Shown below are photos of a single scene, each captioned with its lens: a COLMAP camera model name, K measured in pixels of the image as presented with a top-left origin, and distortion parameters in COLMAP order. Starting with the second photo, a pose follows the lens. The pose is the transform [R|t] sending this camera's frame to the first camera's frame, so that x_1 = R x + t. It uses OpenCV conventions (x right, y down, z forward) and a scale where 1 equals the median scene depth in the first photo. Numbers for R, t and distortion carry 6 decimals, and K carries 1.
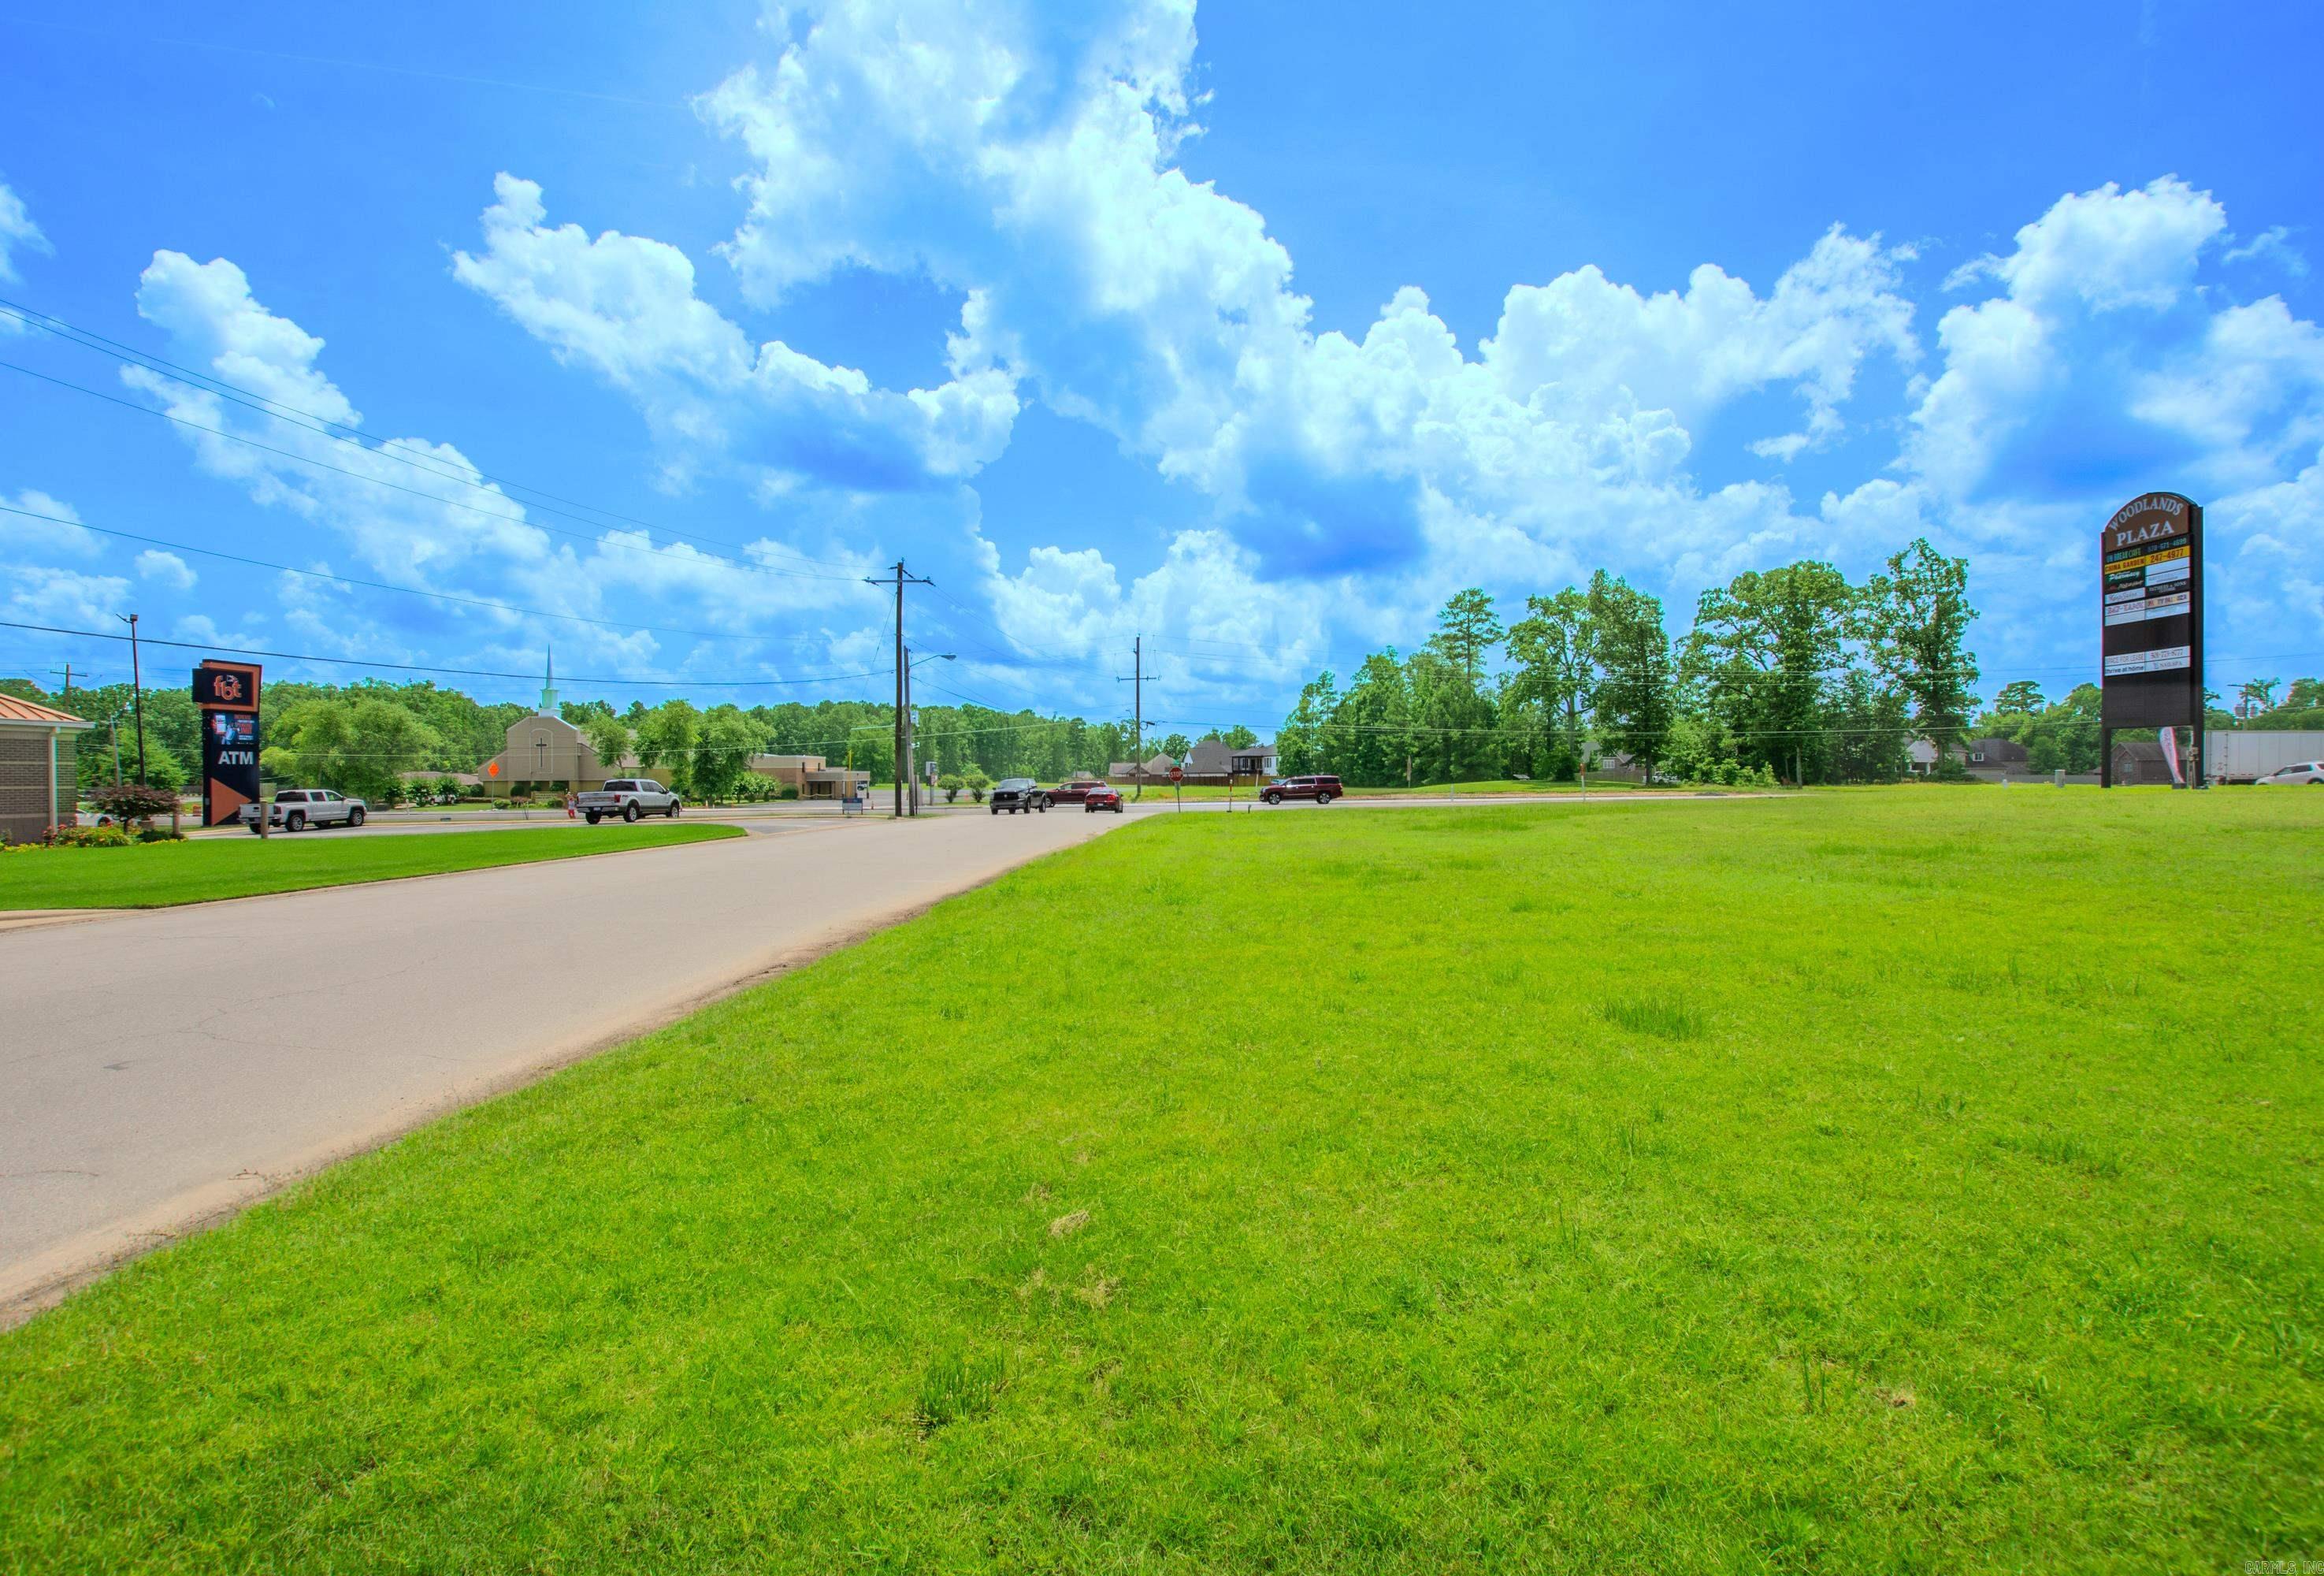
lens RADIAL K [[1070.1, 0, 1167.8], [0, 1070.1, 780.8], [0, 0, 1]] dist [-0.035105, 0.006321]
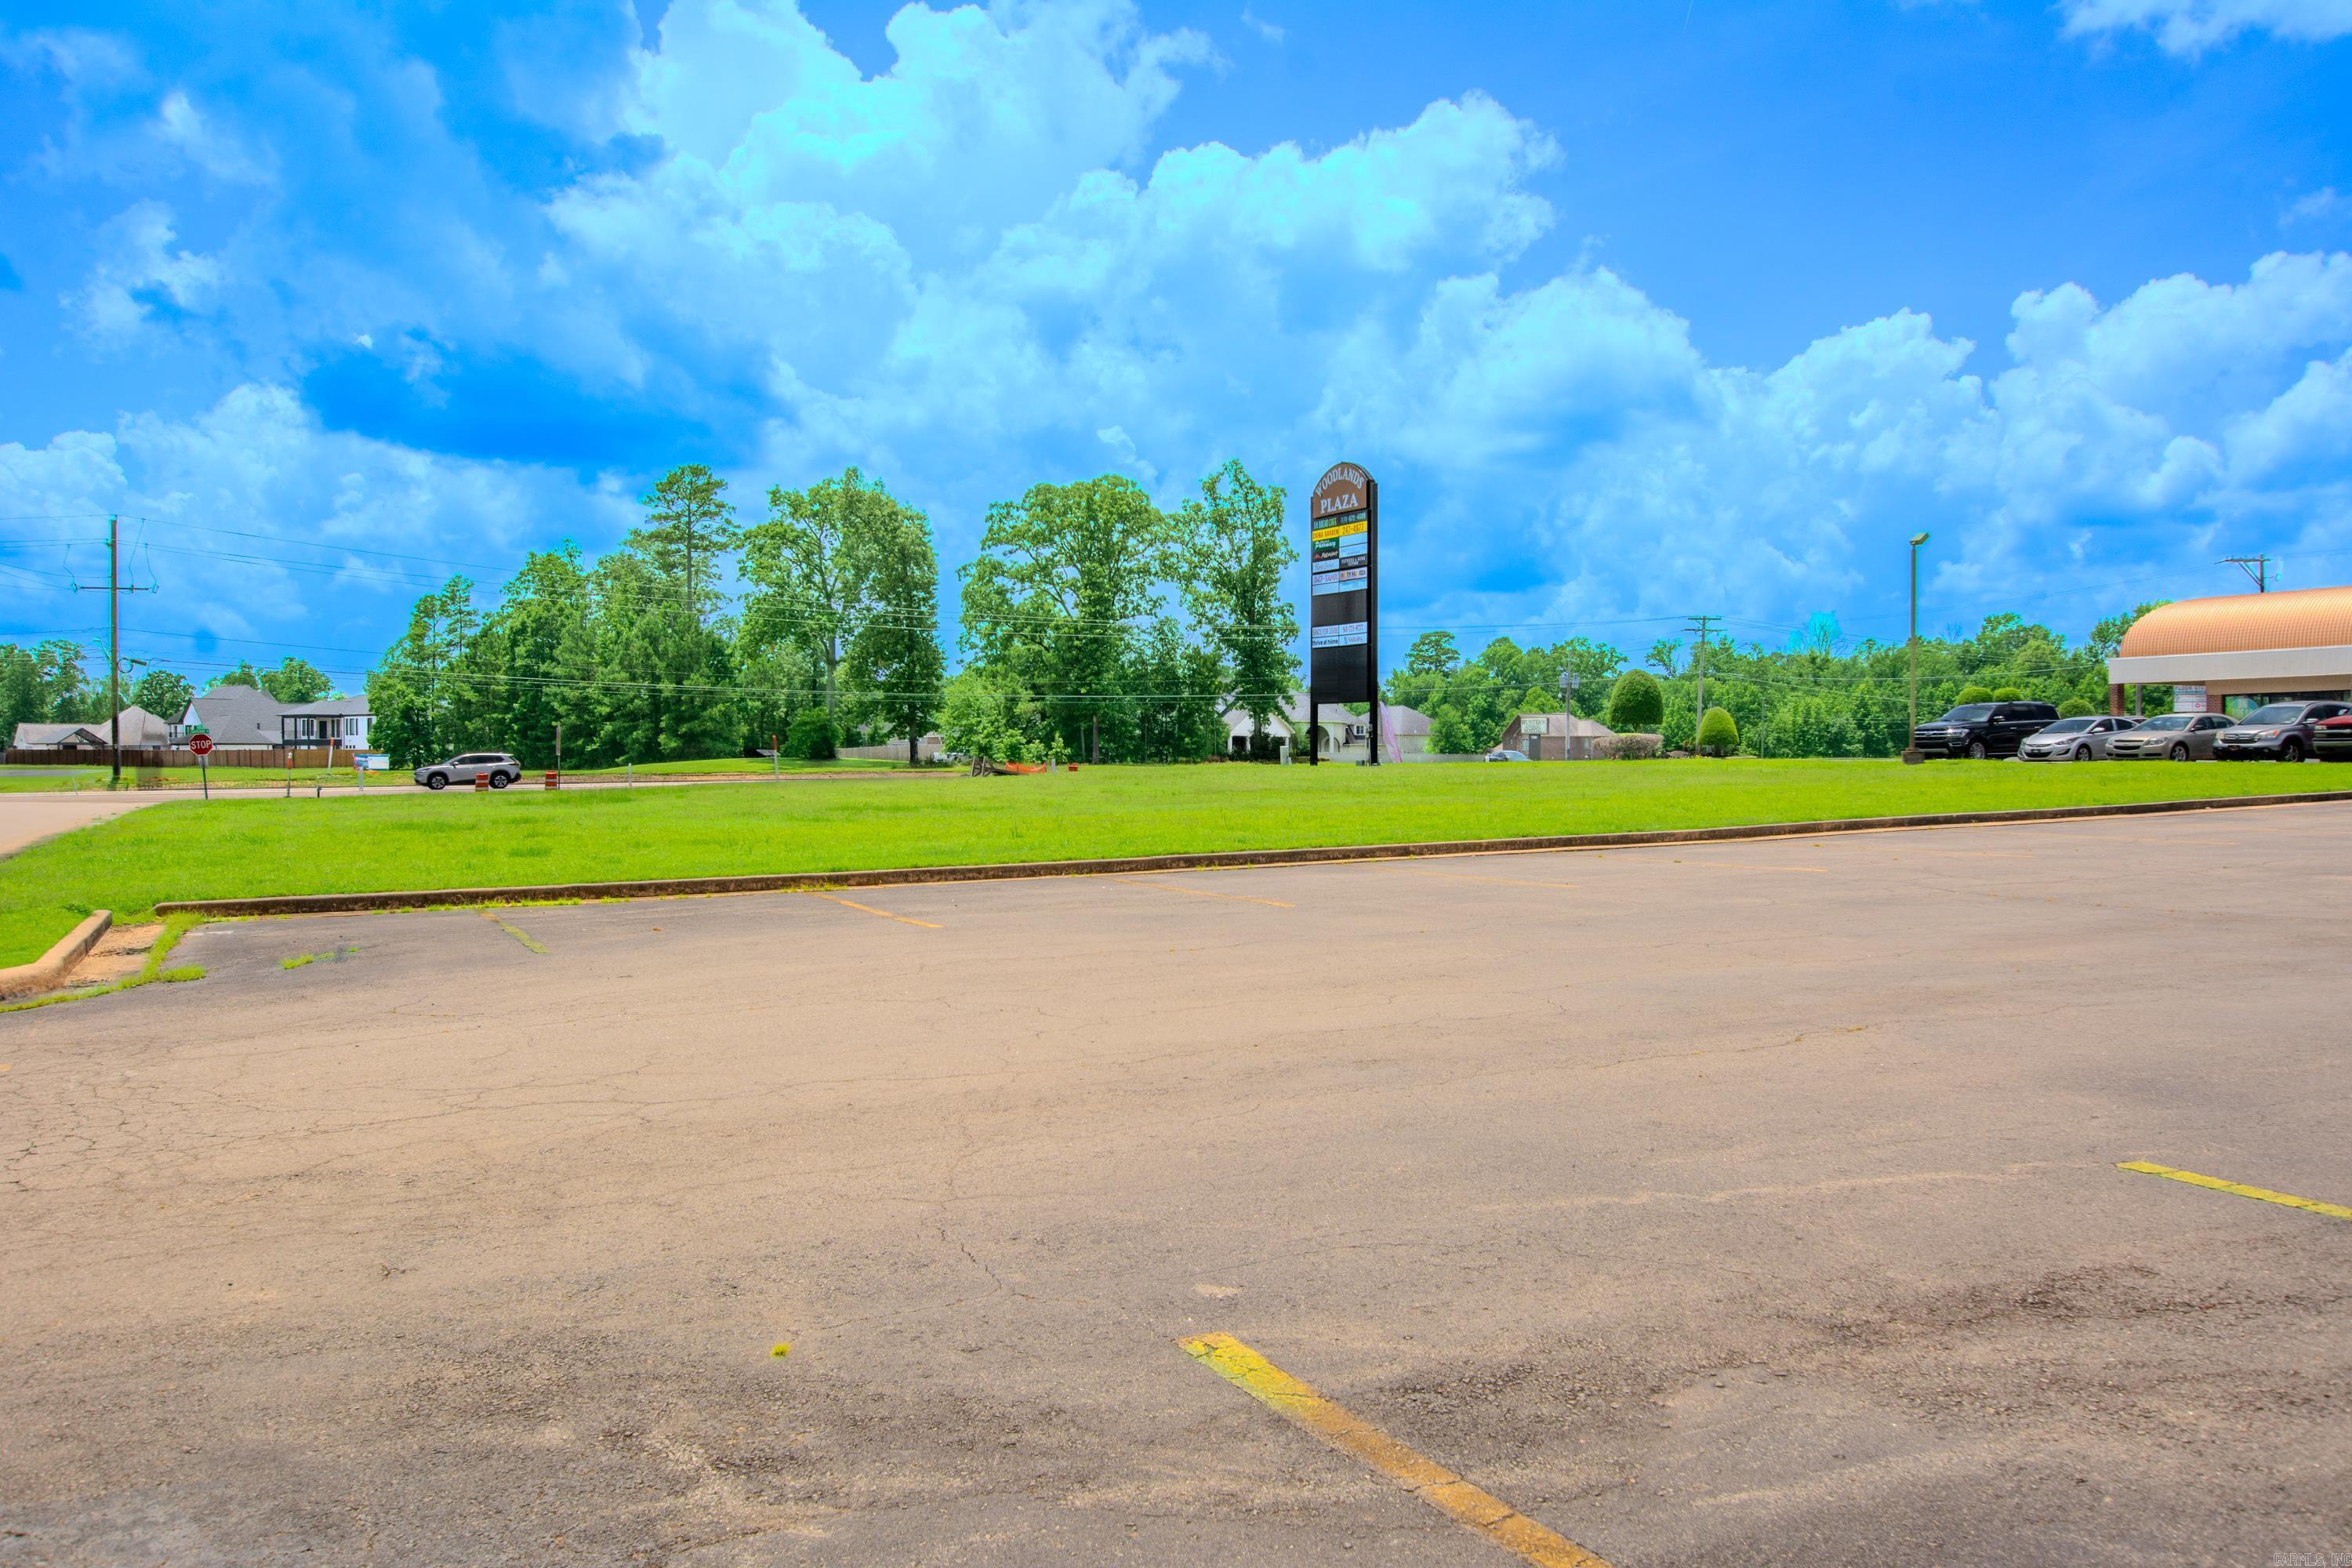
lens RADIAL K [[1814.6, 0, 1196.3], [0, 1814.6, 774.4], [0, 0, 1]] dist [0.005721, 0.009382]
pose [[0.864643, -0.001810, 0.502383, -0.013275], [-0.001999, 0.999973, 0.007043, 0.001964], [-0.502383, -0.007094, 0.864616, -0.193292]]
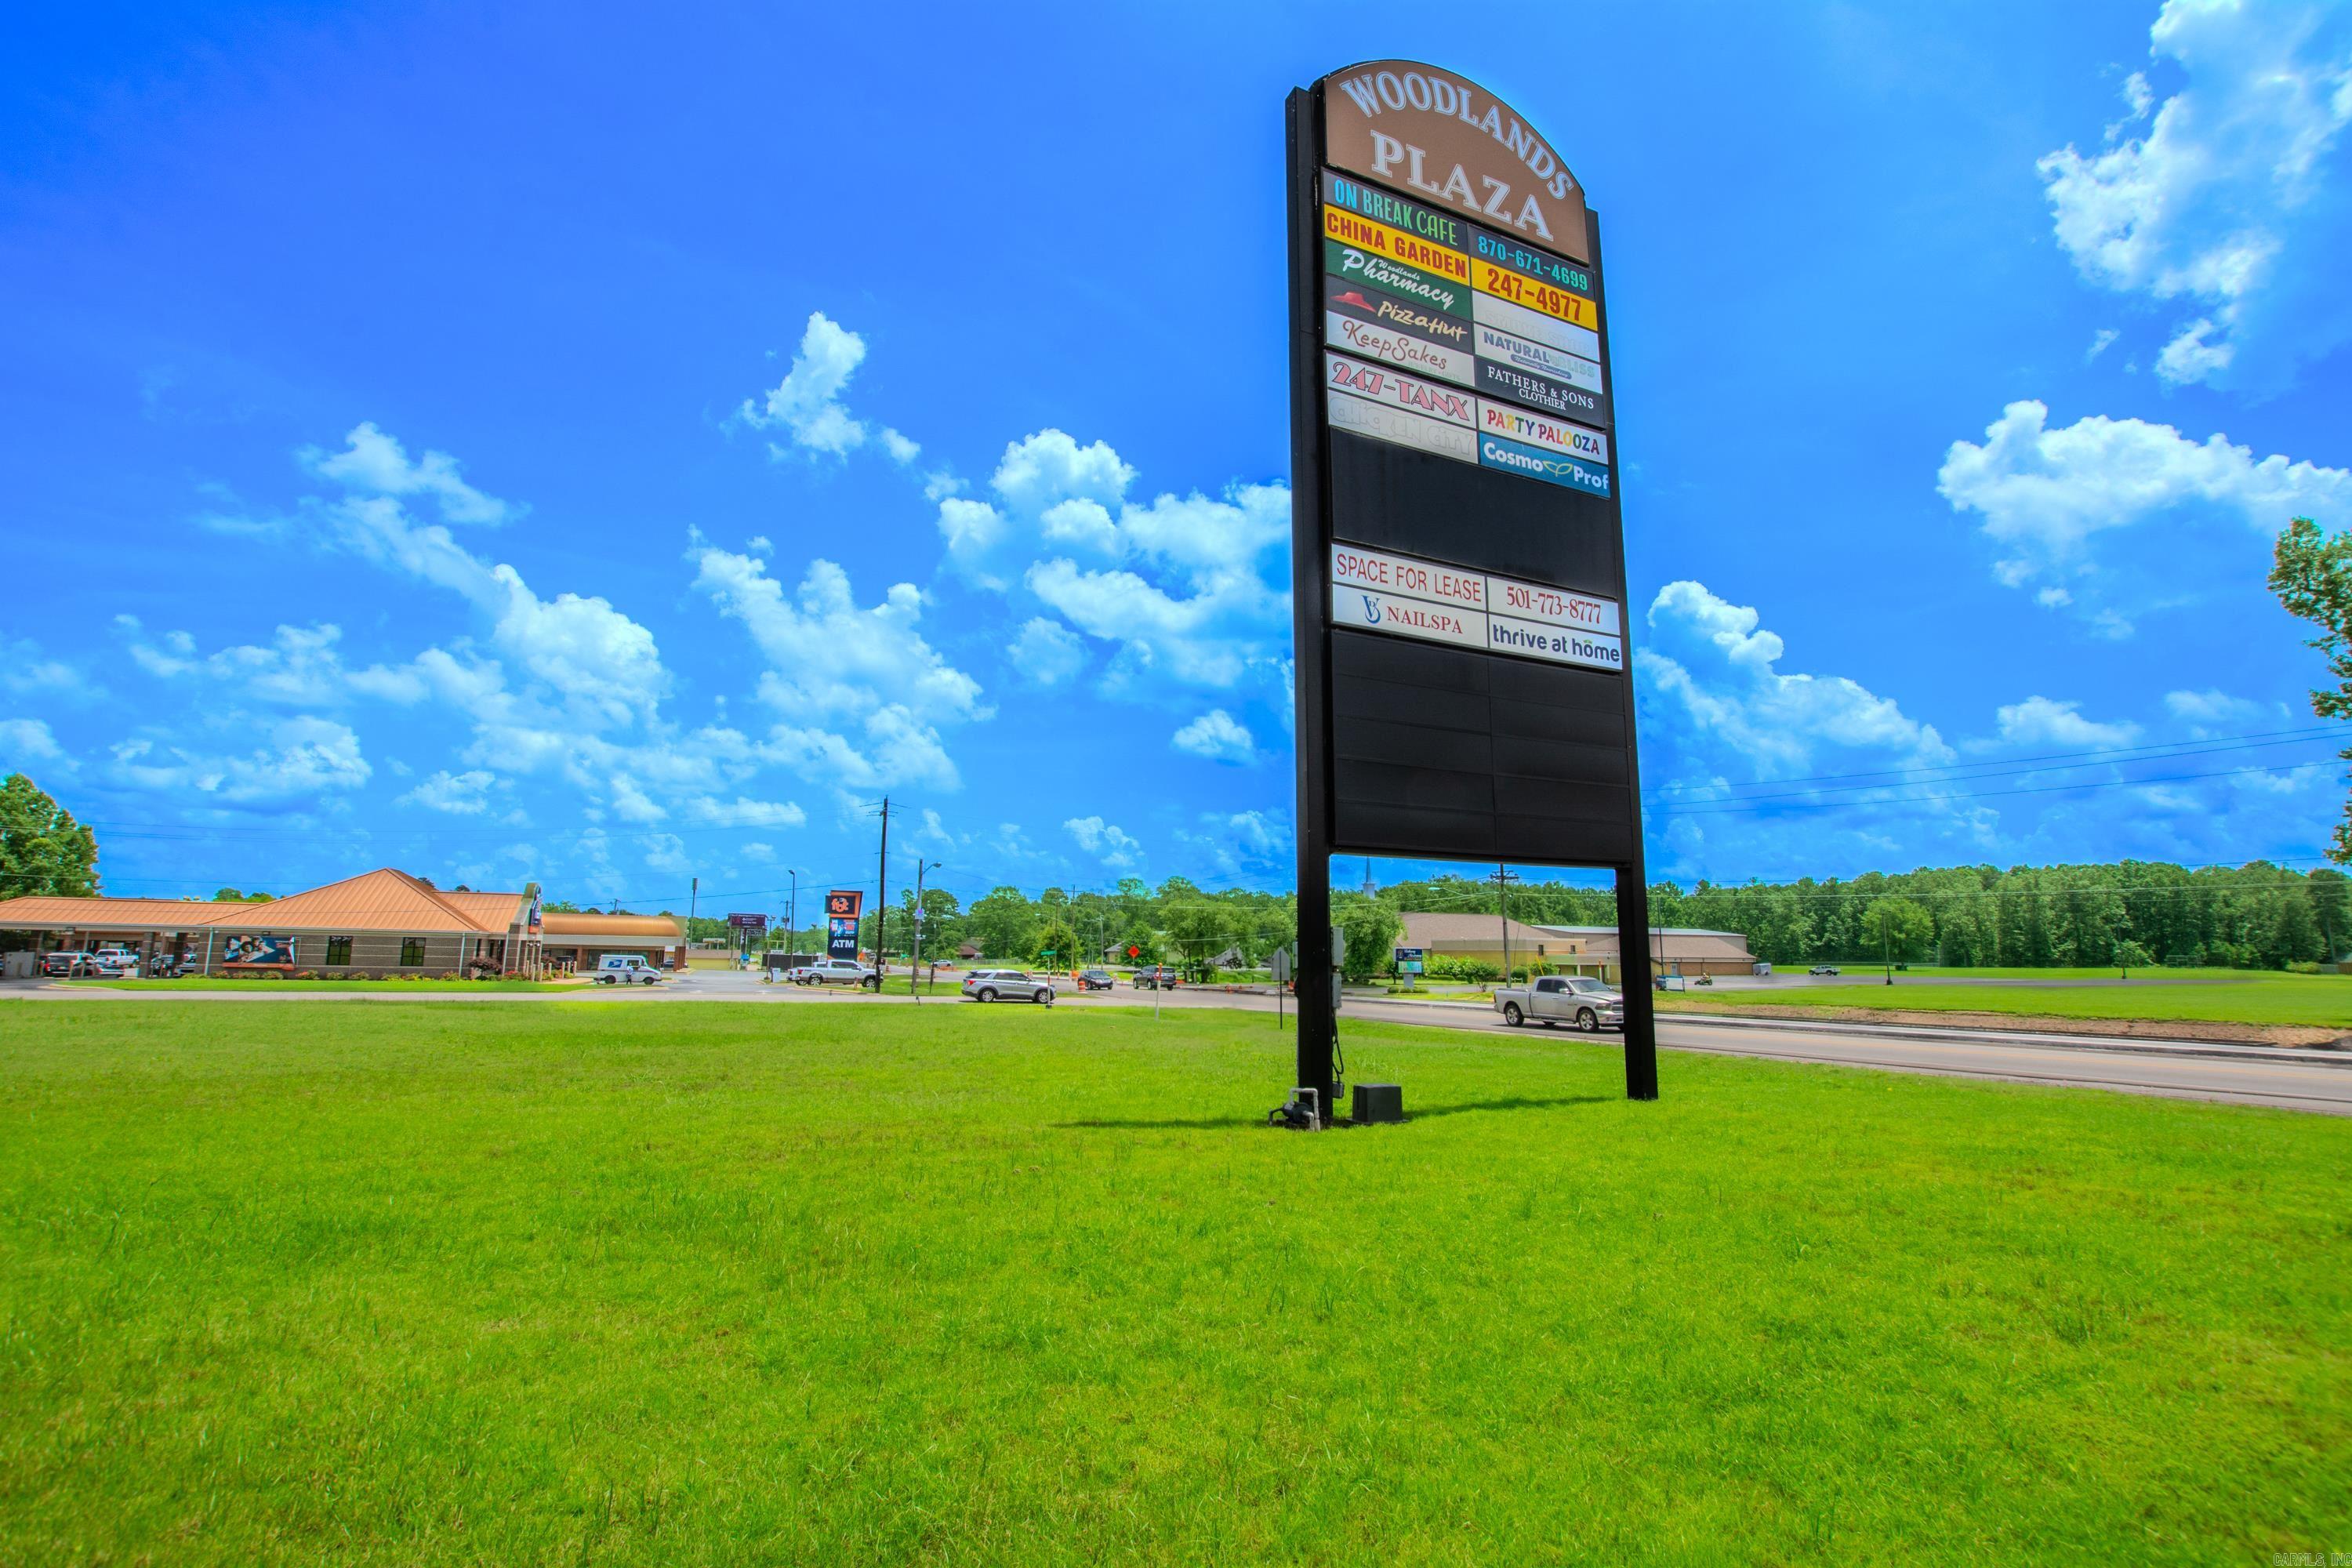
lens RADIAL K [[1056.4, 0, 1183.7], [0, 1056.4, 762.3], [0, 0, 1]] dist [-0.035818, 0.006257]
pose [[-0.448809, 0.171373, 0.877041, 0.361845], [0.000037, 0.981443, -0.191754, -0.011951], [-0.893628, -0.086029, -0.440487, 0.574529]]
